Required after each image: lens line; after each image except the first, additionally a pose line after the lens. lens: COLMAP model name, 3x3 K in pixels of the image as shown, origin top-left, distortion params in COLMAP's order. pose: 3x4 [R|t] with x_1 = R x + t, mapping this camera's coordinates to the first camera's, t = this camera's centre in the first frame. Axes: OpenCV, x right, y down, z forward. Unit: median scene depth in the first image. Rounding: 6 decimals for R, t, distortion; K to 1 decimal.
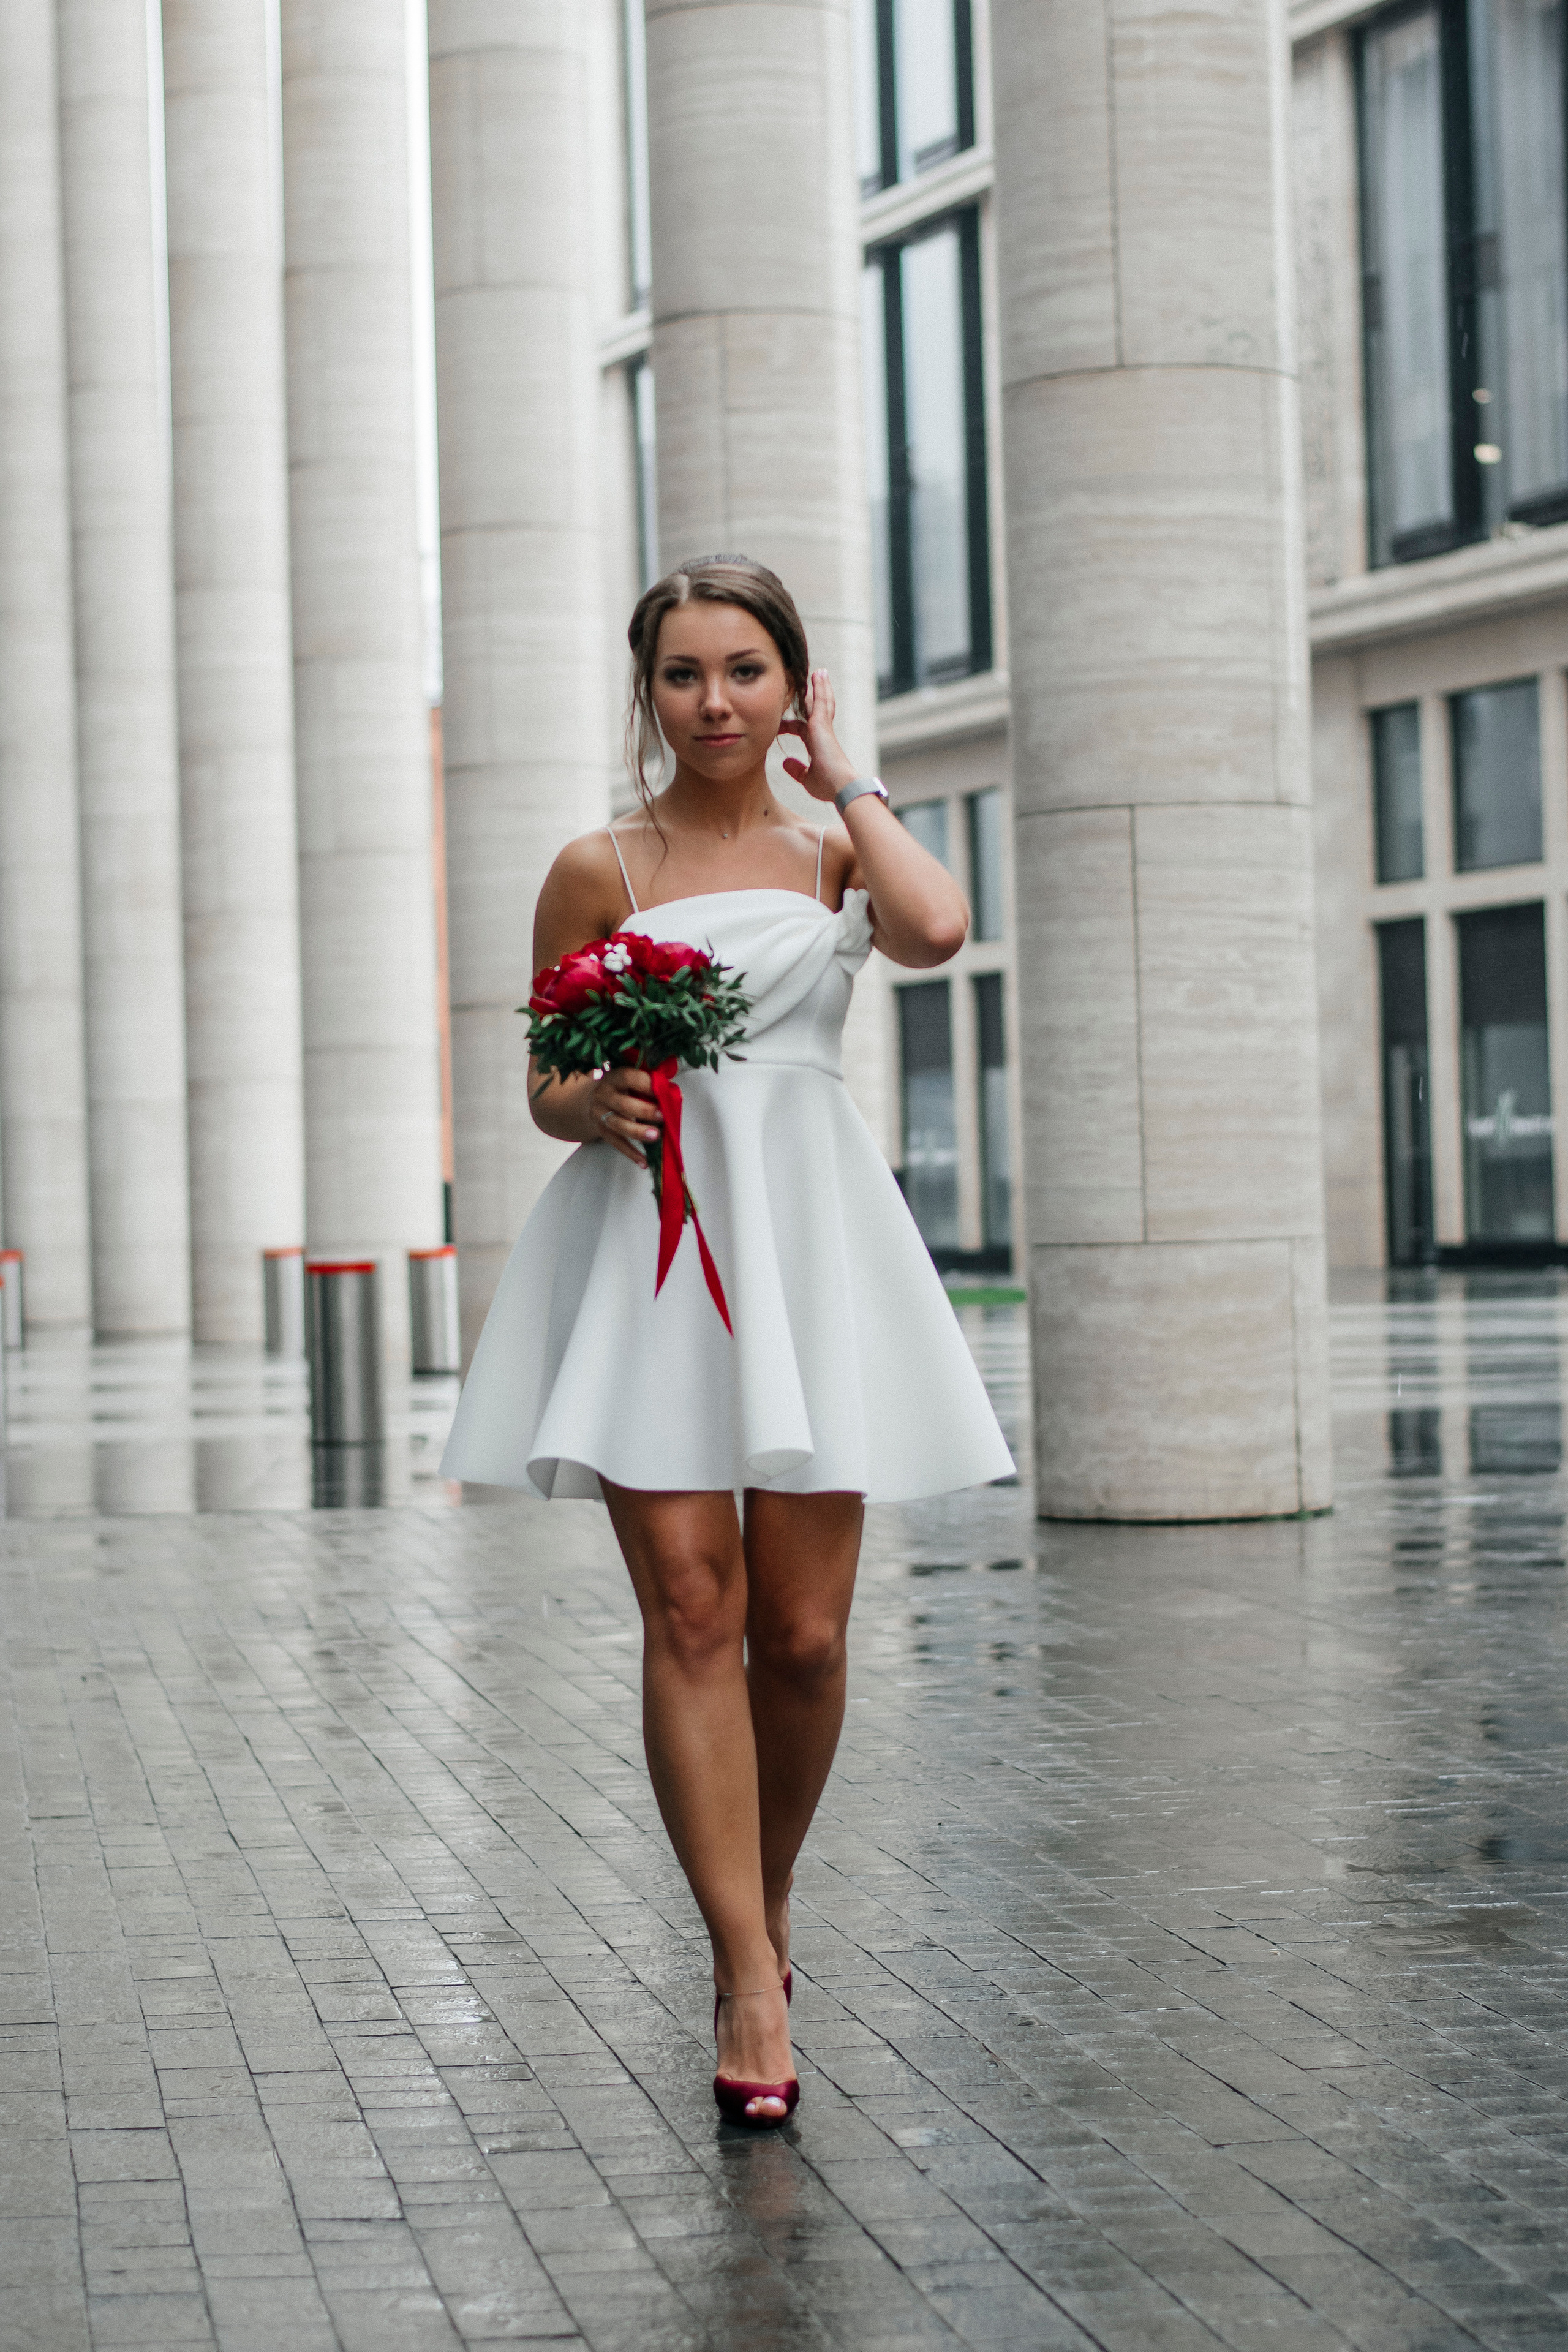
lens RADIAL K [[5028.3, 0, 786.6], [0, 5028.3, 1172.6], [0, 0, 1]] dist [0.009288, 0.000000]
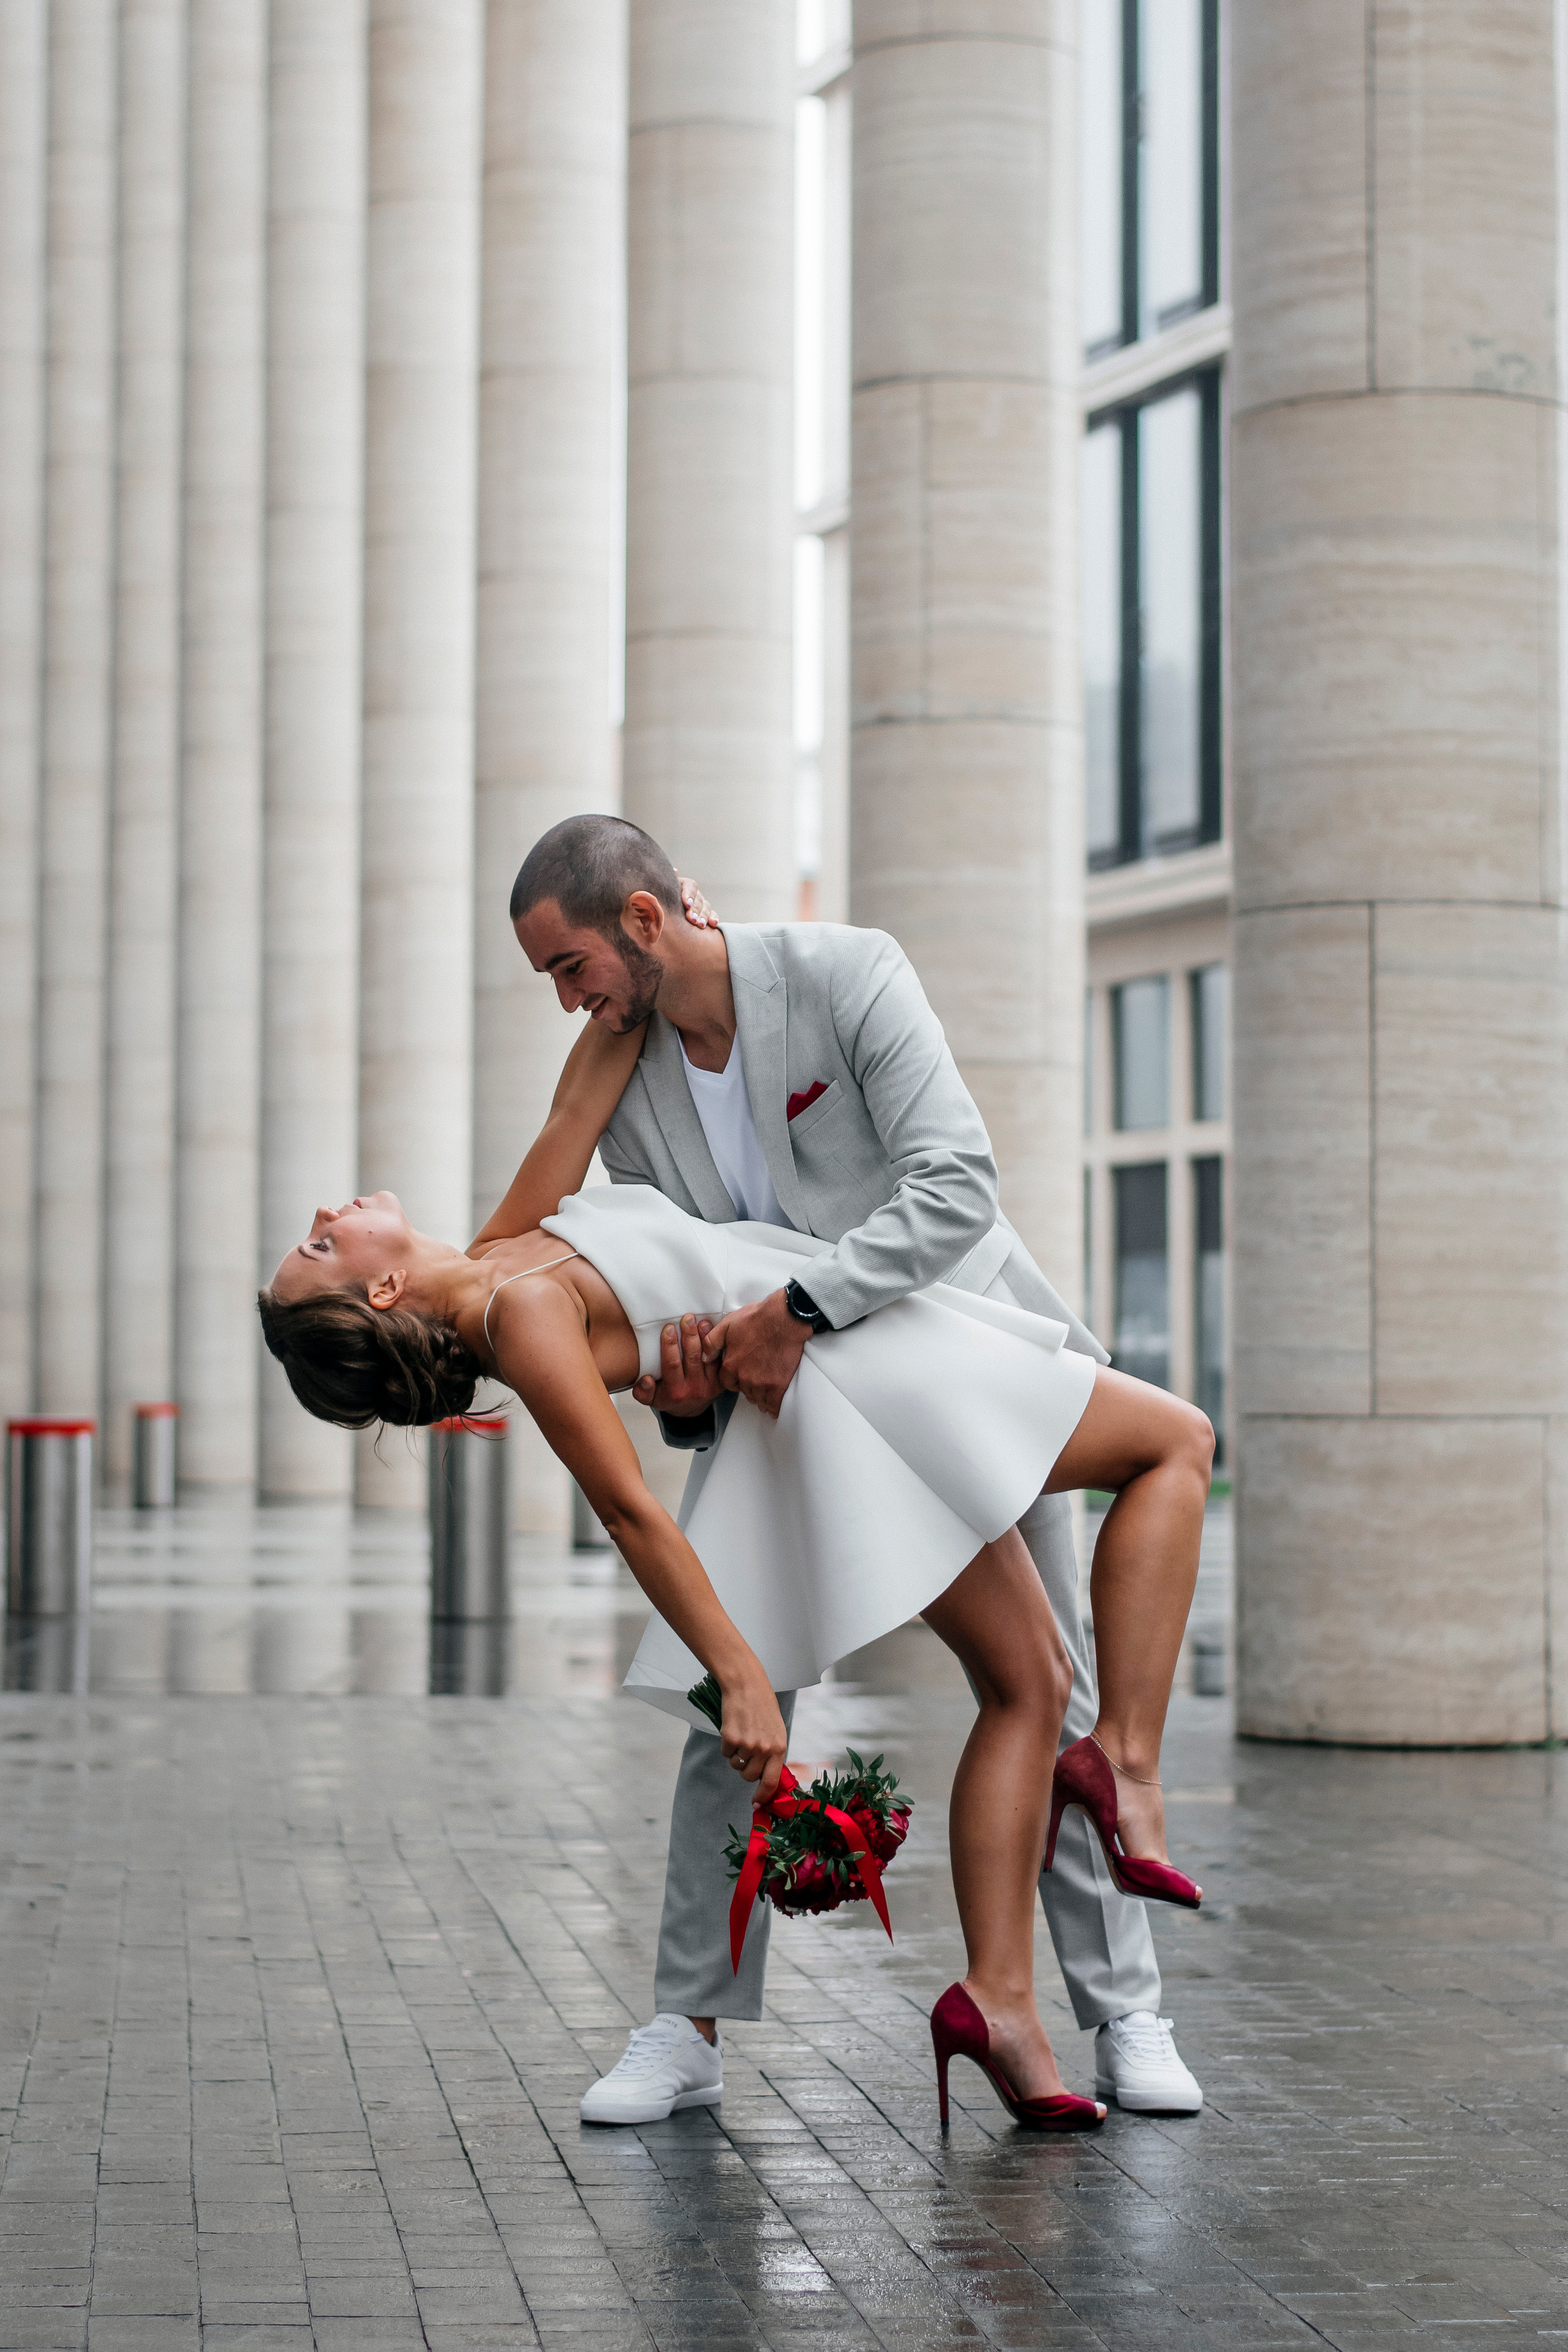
lens RADIAL K [[5028.3, 0, 779.5], [0, 5028.3, 1174.5], [0, 0, 1]] dist [0.009288, 0.000000]
pose [[0.998516, 0.030351, -0.045228, 0.007306], [-0.031982, 0.998848, -0.035778, 0.005913], [0.044090, 0.037171, 0.998336, 0.127241]]
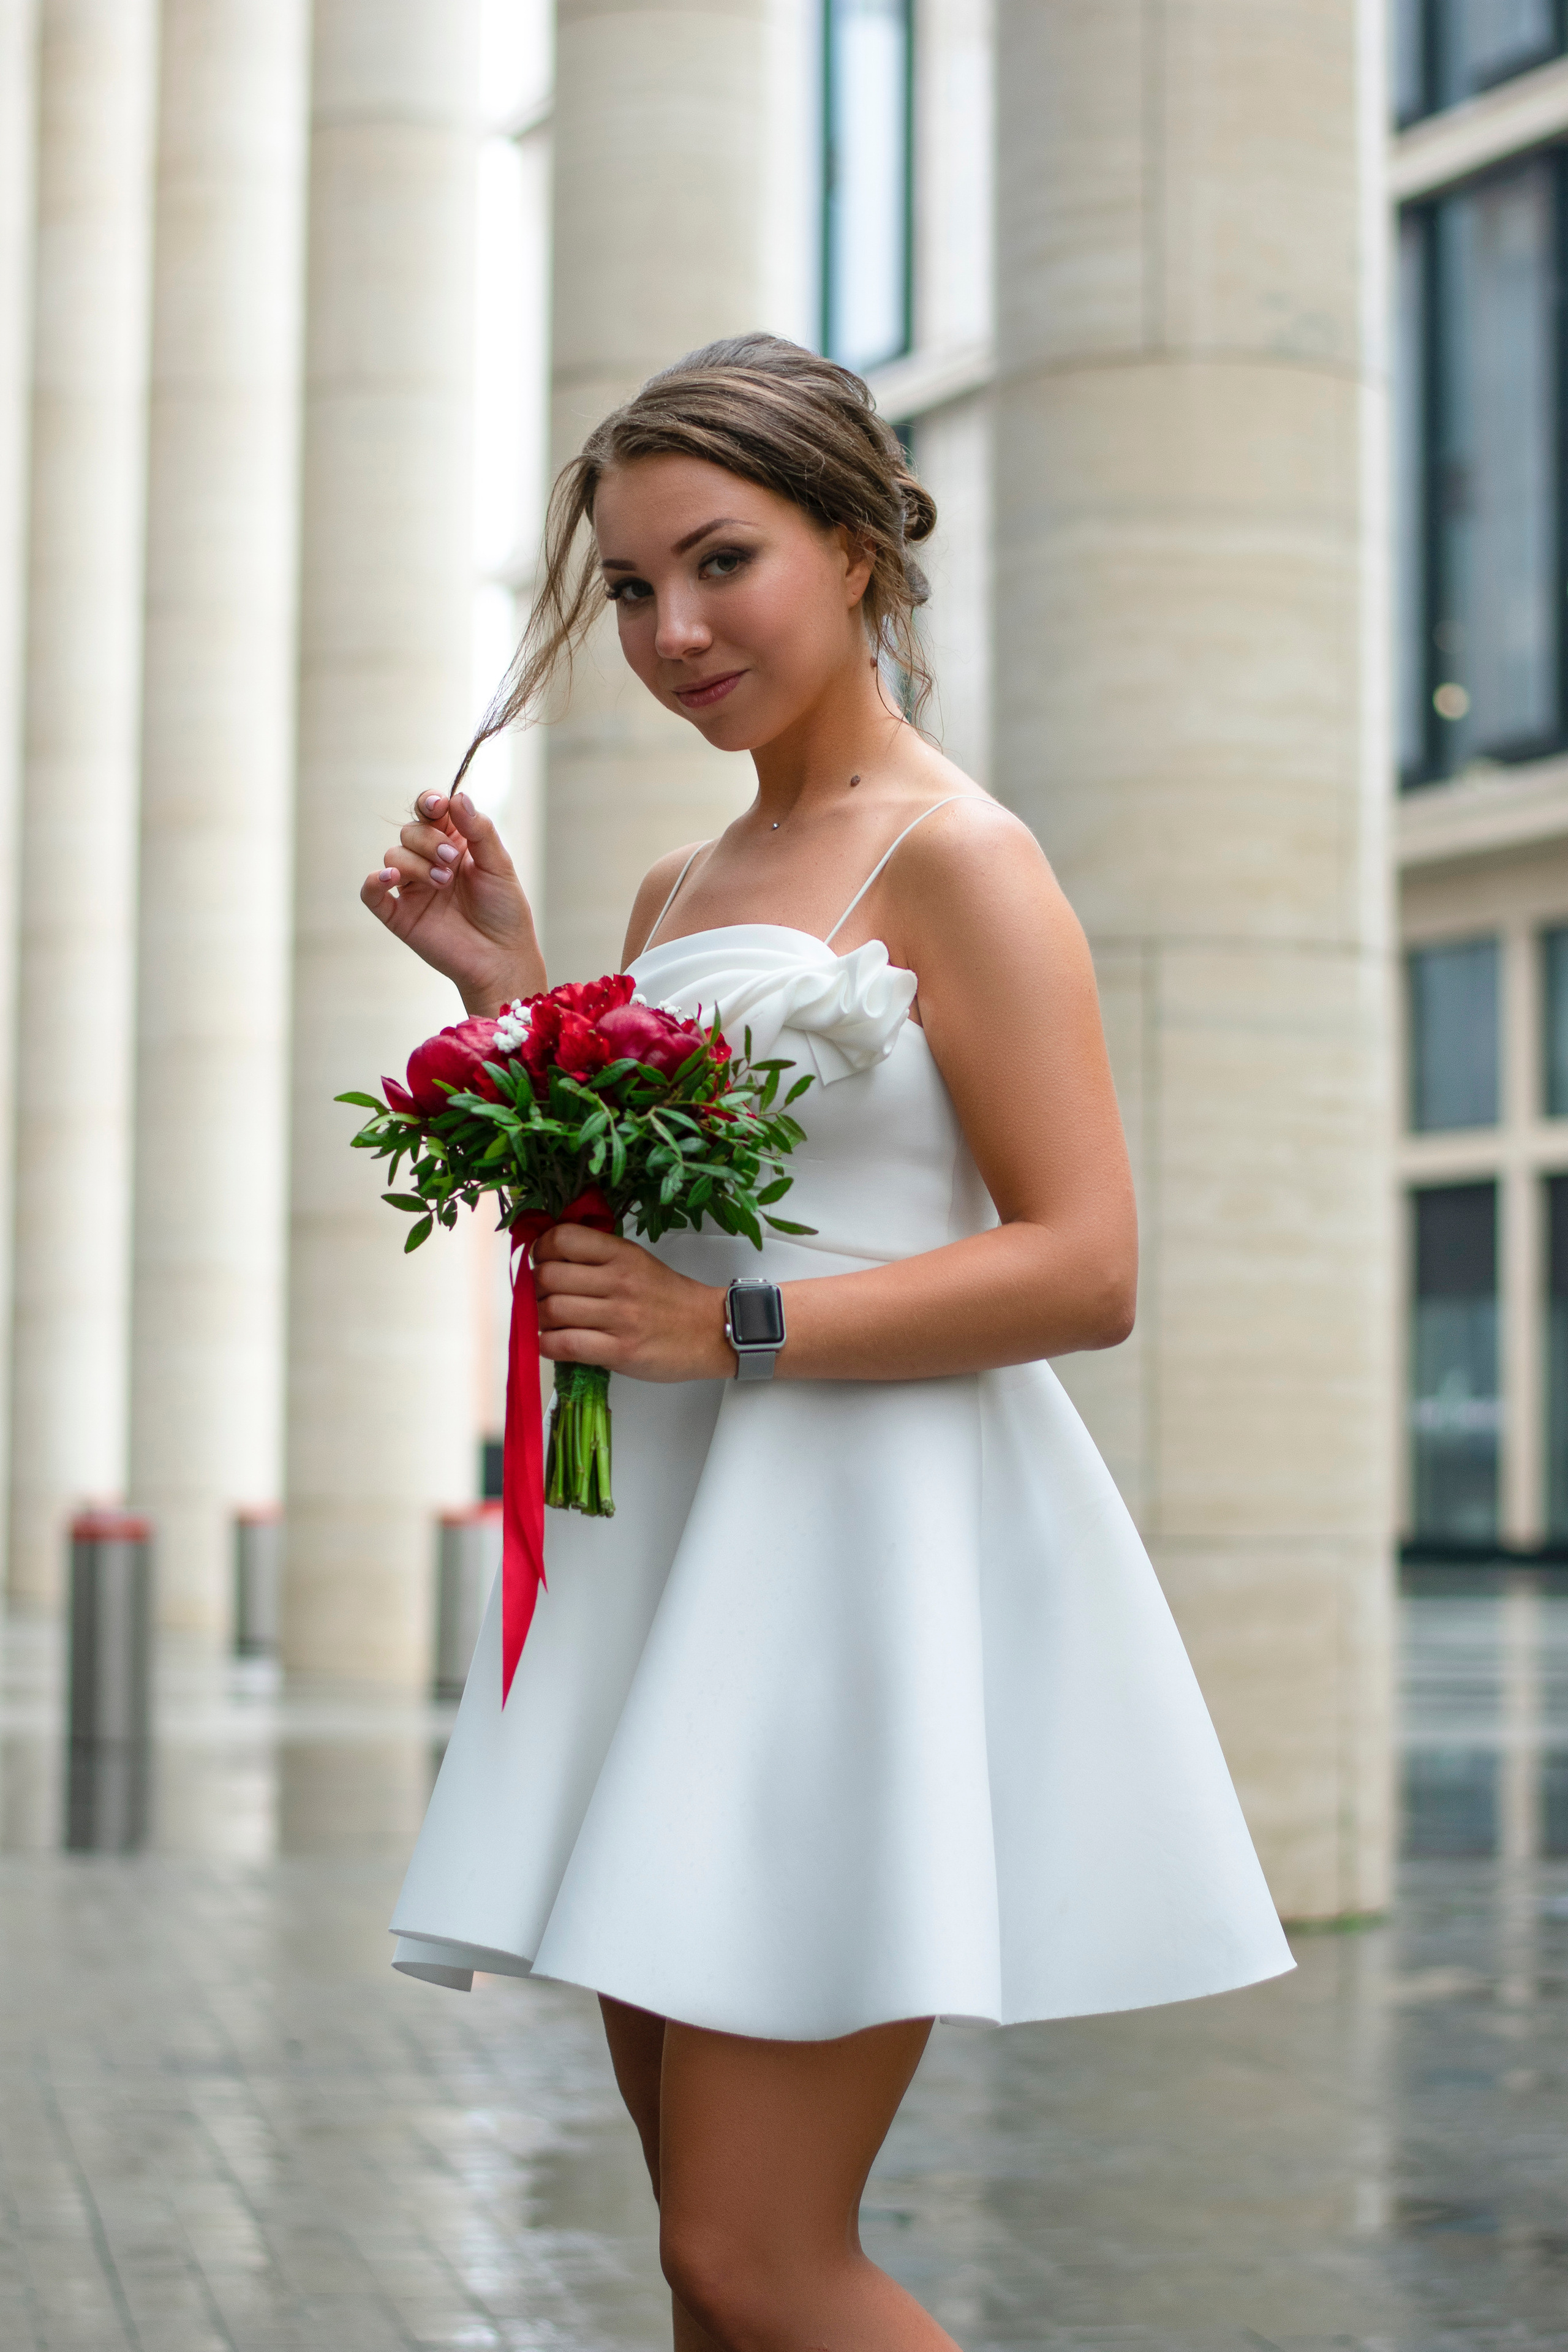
lens RADIAL K [[5028.3, 0, 763.2], [0, 5028.3, 1172.0], [0, 0, 1]] dist [0.009288, 0.000000]
pose [[0.999249, 0.036224, 0.013772, 0.002739], [-0.035452, 0.997983, -0.052658, 0.000639], [-0.015652, 0.052130, 0.998518, 0.234434]]
